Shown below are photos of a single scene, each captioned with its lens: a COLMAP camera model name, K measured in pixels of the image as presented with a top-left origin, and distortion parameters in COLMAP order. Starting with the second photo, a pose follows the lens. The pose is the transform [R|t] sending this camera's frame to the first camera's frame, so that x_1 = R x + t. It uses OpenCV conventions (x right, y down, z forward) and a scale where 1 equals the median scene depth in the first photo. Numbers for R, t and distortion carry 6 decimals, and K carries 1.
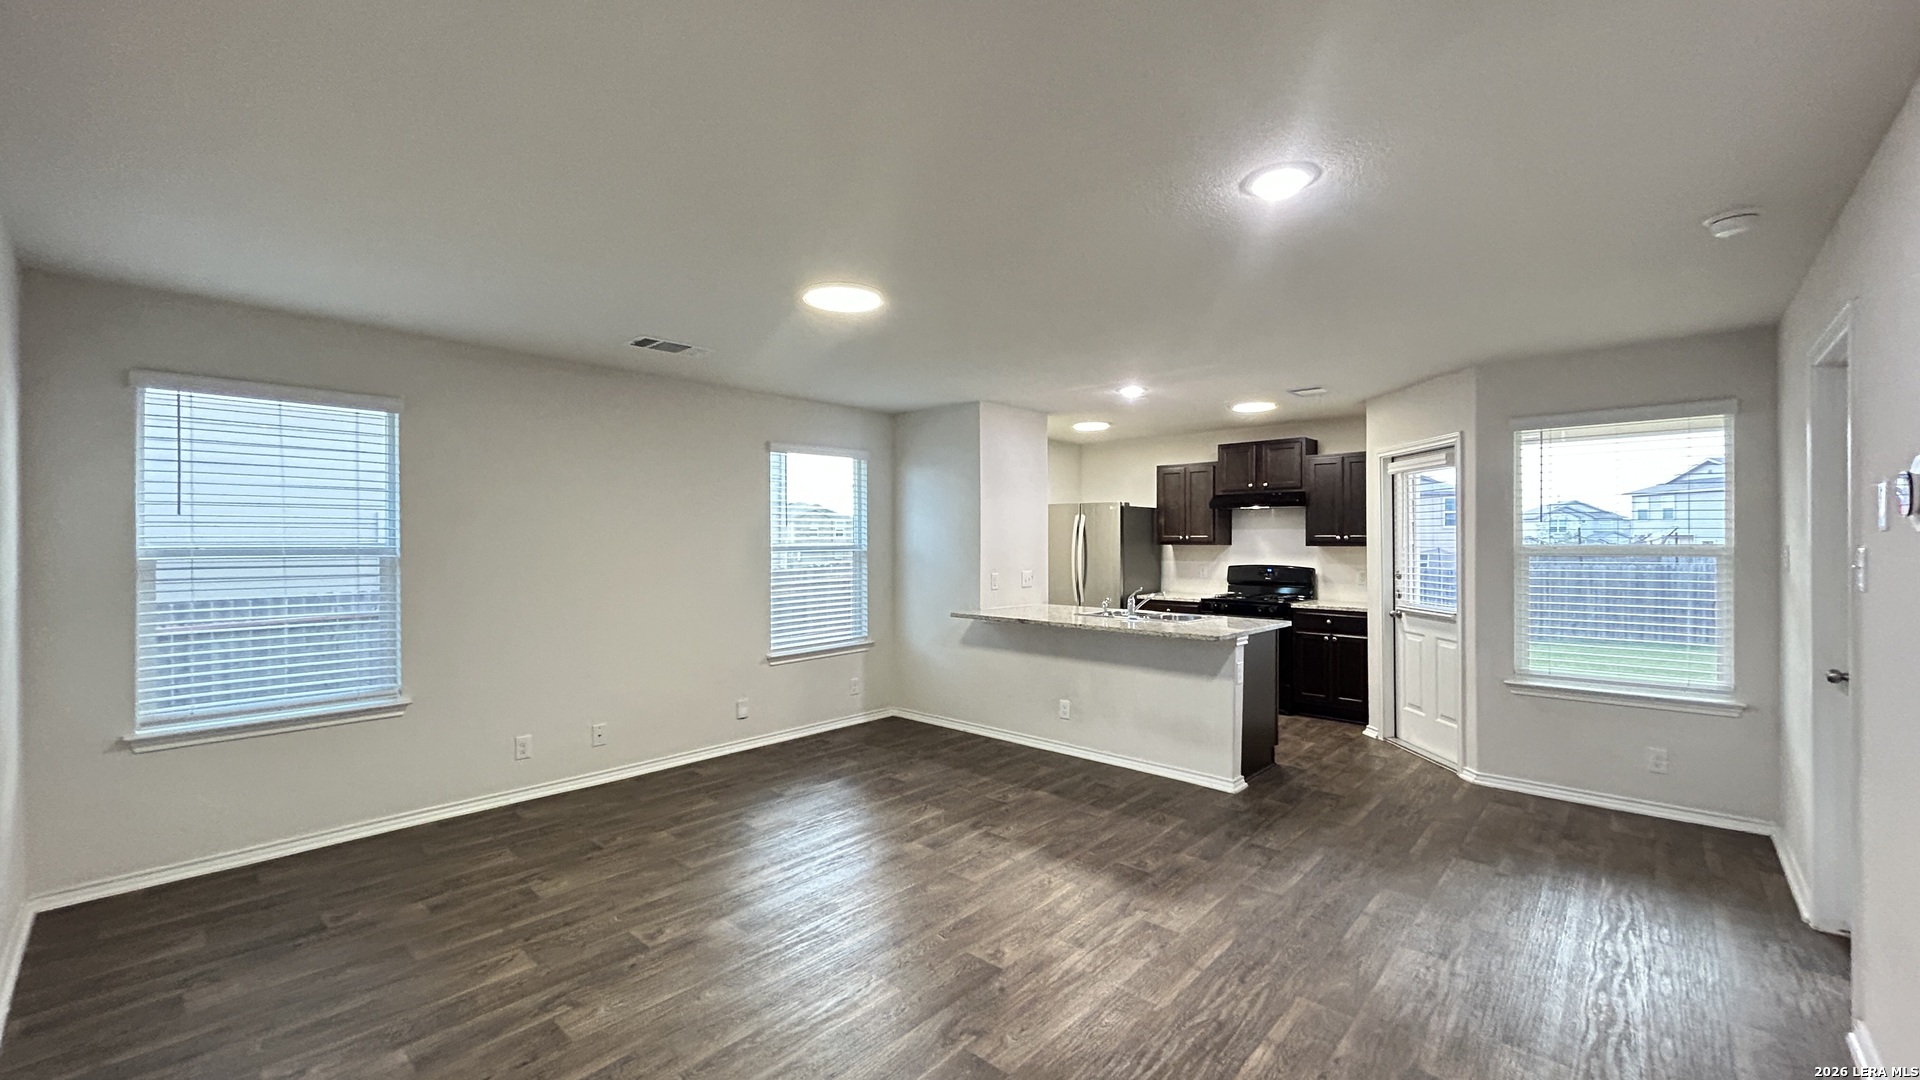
lens RADIAL K [[771.5, 0, 963.4], [0, 771.5, 538.3], [0, 0, 1]] dist [-0.001860, 0.002236]
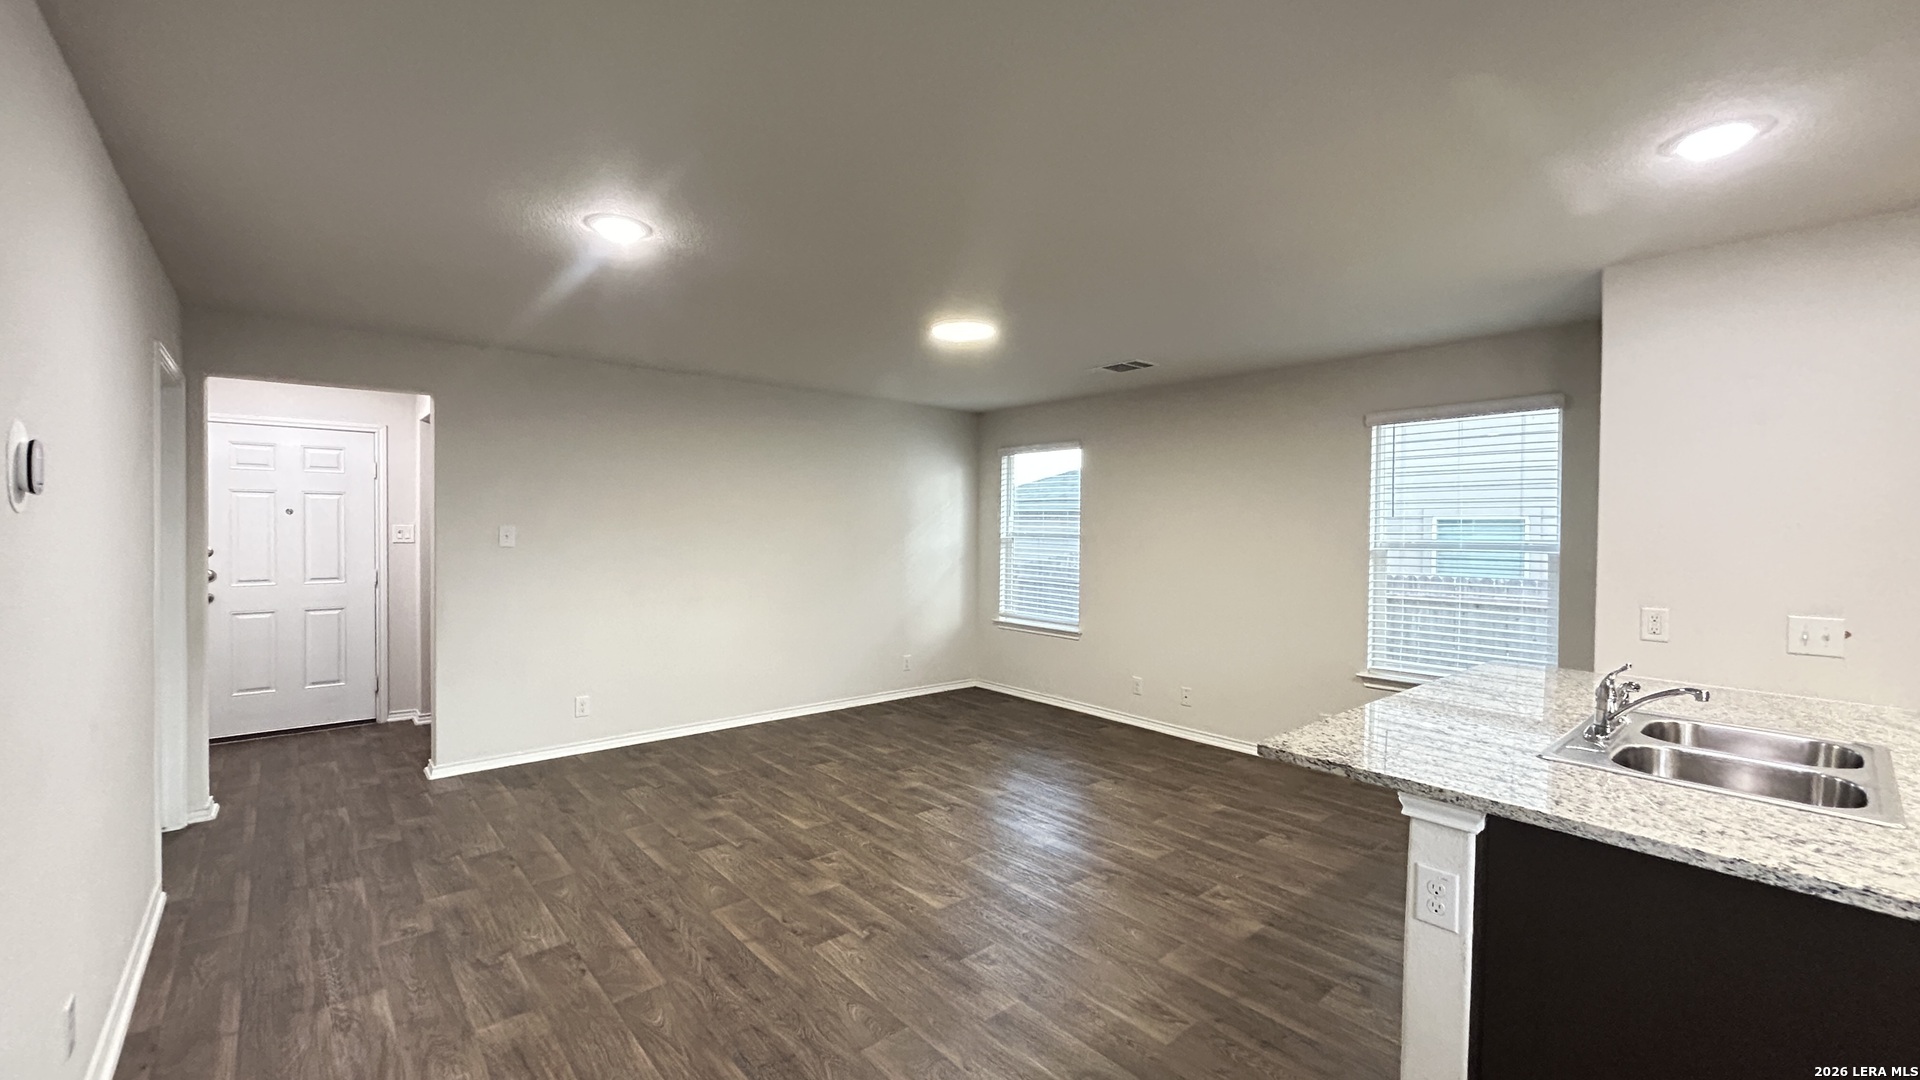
lens RADIAL K [[771.5, 0, 961.5], [0, 771.5, 537.4], [0, 0, 1]] dist [-0.001860, 0.002236]
pose [[-0.116617, 0.013141, -0.993090, 0.637853], [-0.010940, 0.999835, 0.014515, -0.001048], [0.993117, 0.012557, -0.116454, 0.690165]]
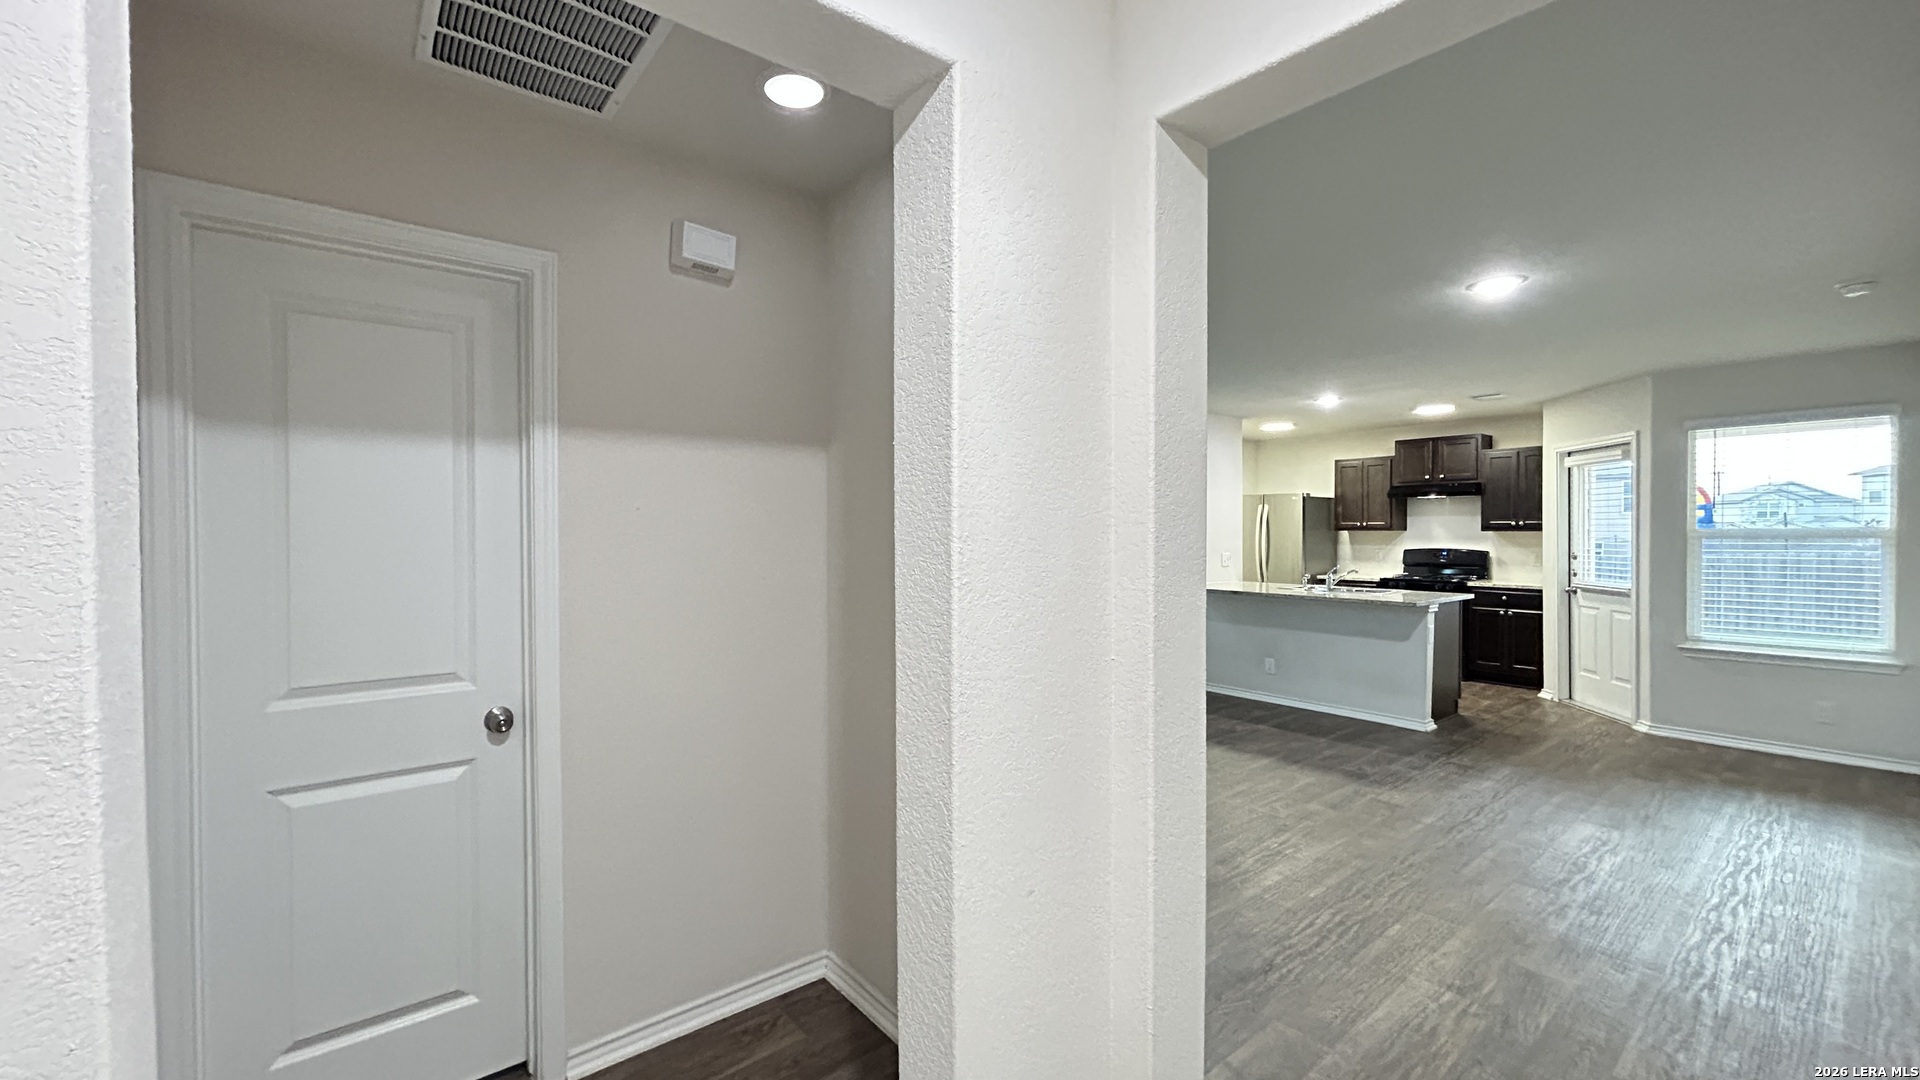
lens RADIAL K [[771.5, 0, 964.8], [0, 771.5, 538.4], [0, 0, 1]] dist [-0.001860, 0.002236]
pose [[0.988991, -0.001697, -0.147963, -0.160994], [0.003783, 0.999897, 0.013821, 0.002885], [0.147924, -0.014228, 0.988896, -0.264459]]
